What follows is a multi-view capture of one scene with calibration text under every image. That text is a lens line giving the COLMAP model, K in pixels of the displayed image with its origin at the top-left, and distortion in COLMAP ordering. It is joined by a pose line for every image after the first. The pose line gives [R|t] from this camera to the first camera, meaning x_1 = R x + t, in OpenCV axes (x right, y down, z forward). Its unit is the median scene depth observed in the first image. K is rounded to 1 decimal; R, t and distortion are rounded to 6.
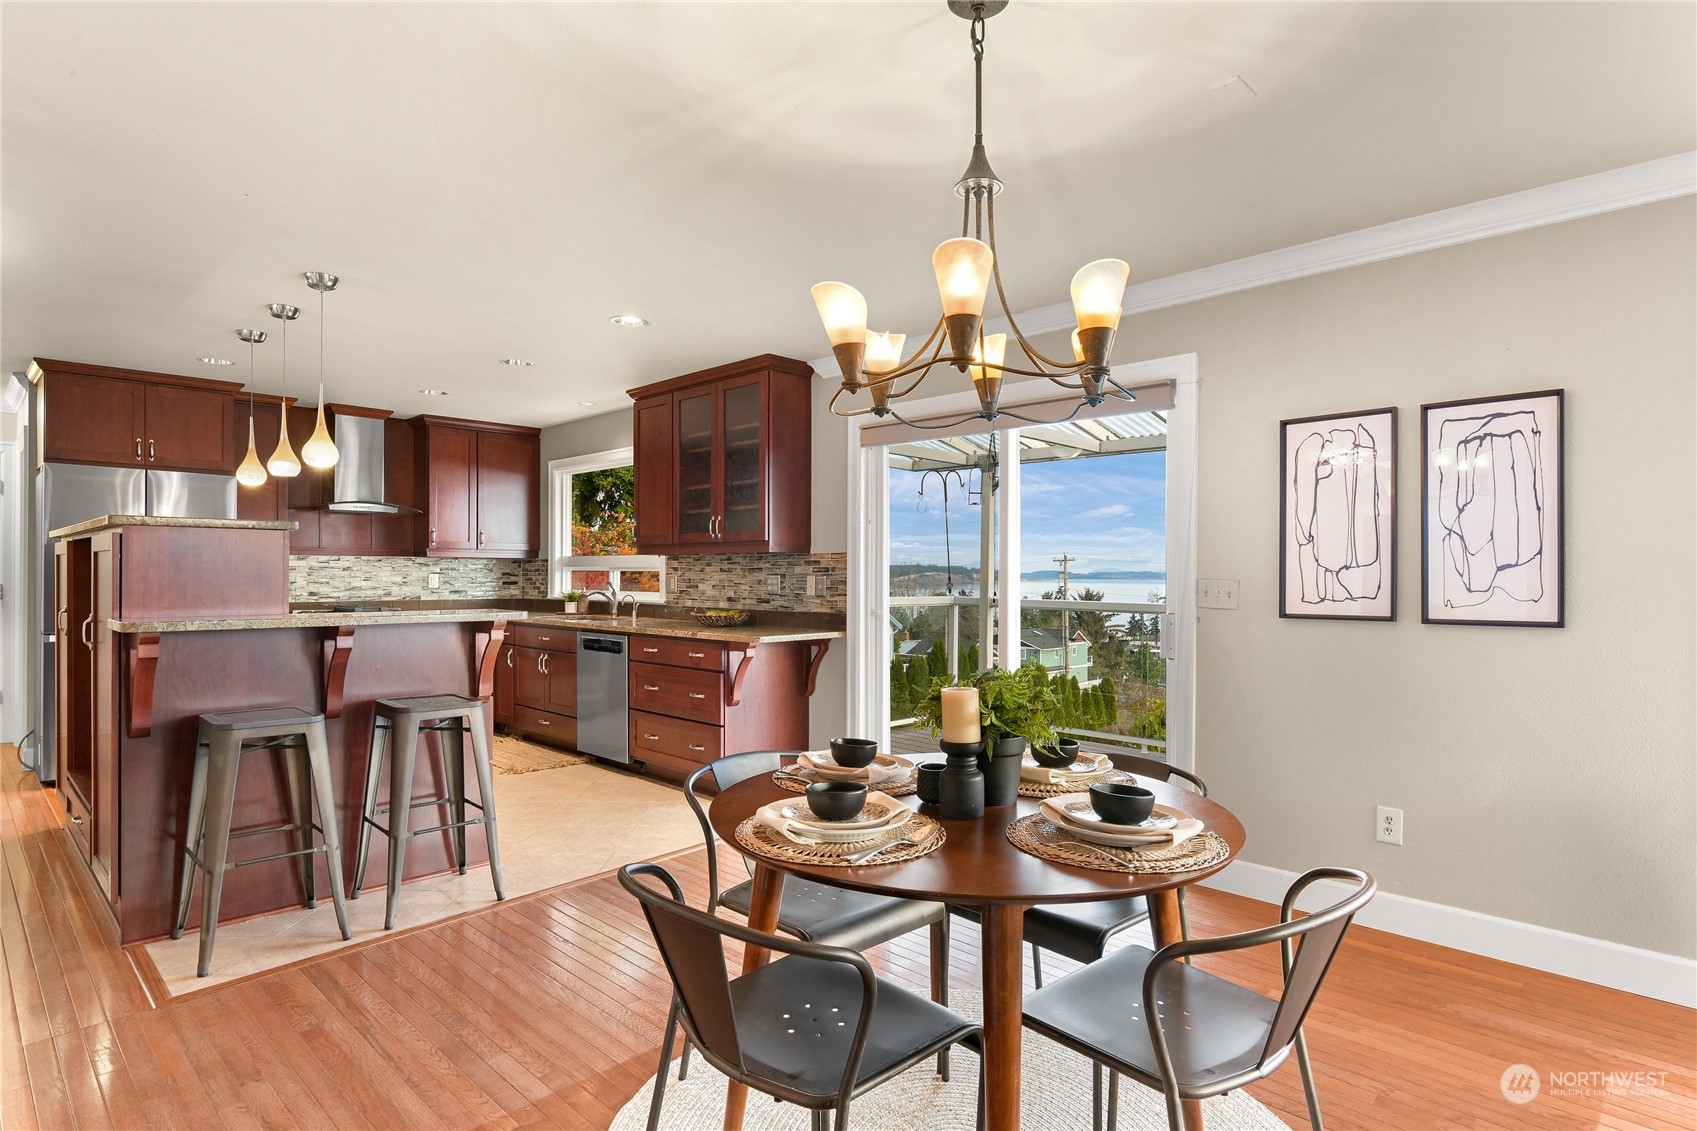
lens RADIAL K [[914.4, 0, 851.0], [0, 914.4, 574.7], [0, 0, 1]] dist [0.007965, -0.001541]
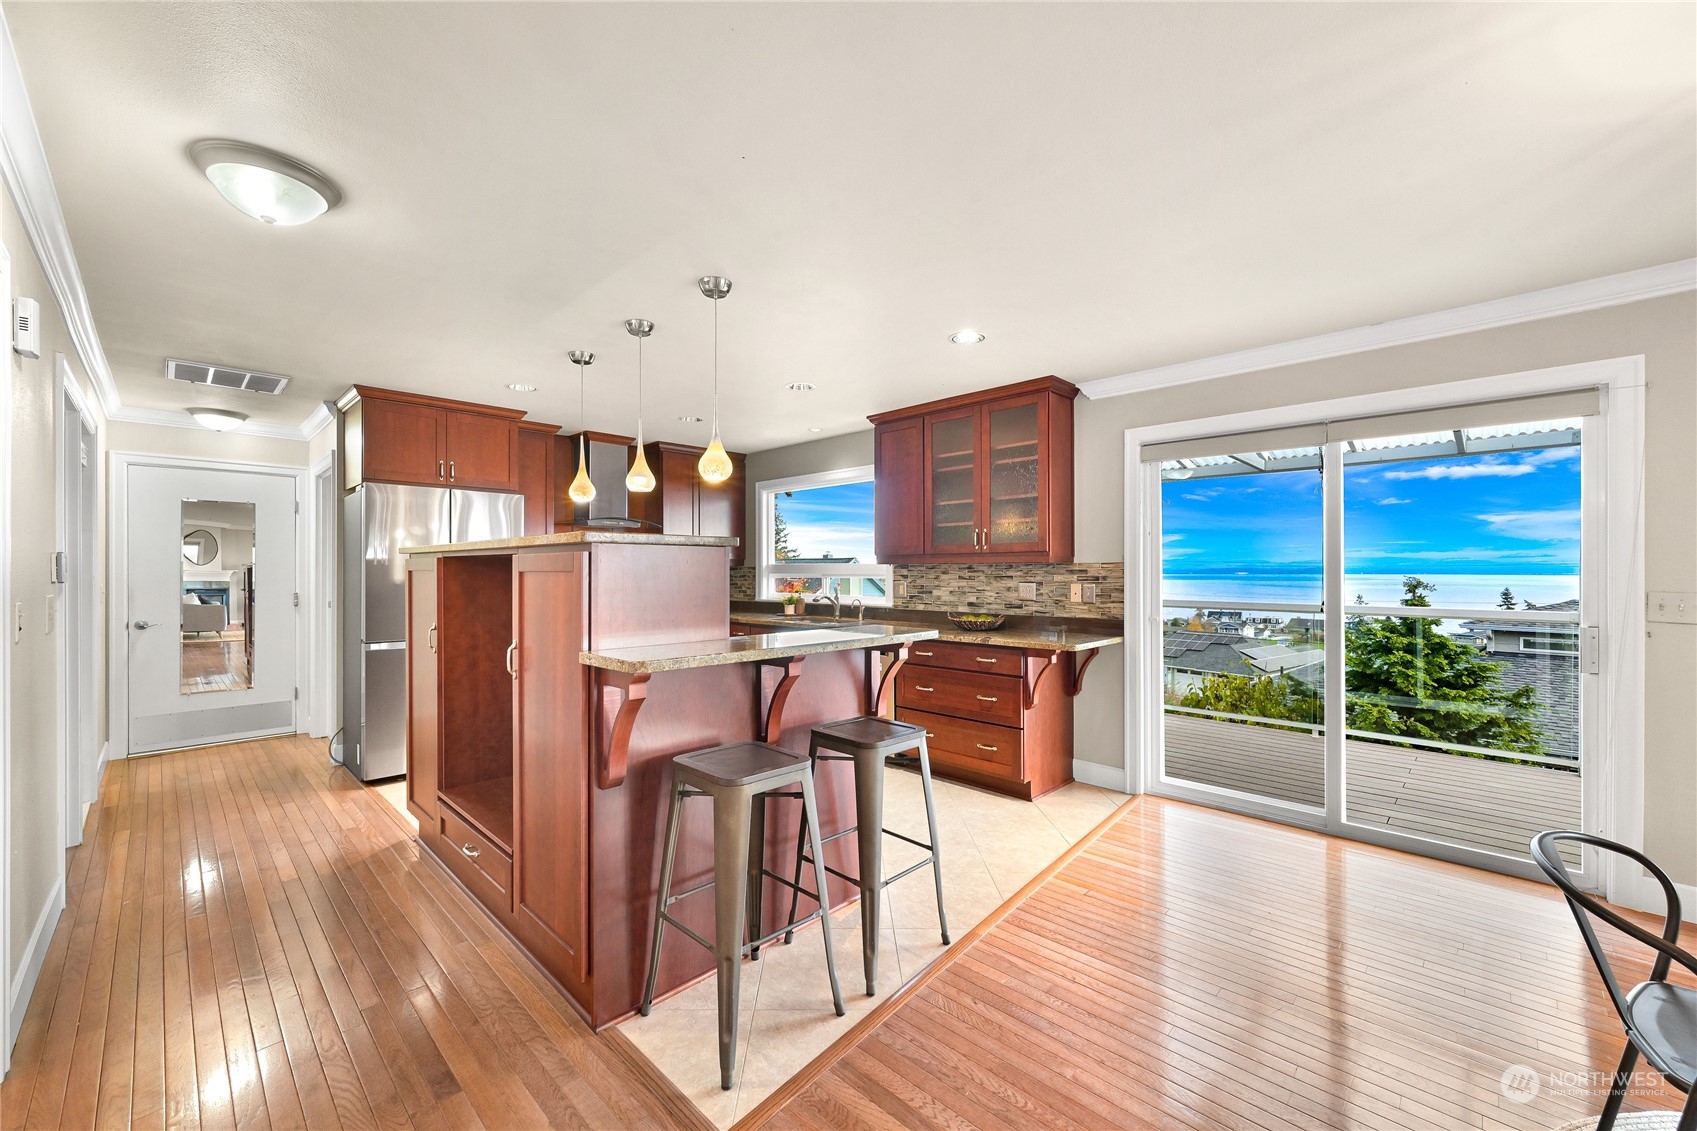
lens RADIAL K [[676.6, 0, 840.2], [0, 676.6, 570.9], [0, 0, 1]] dist [-0.001193, -0.000036]
pose [[0.999981, -0.005718, 0.002435, -0.307373], [0.005720, 0.999983, -0.000854, -0.014079], [-0.002430, 0.000868, 0.999997, 0.198442]]
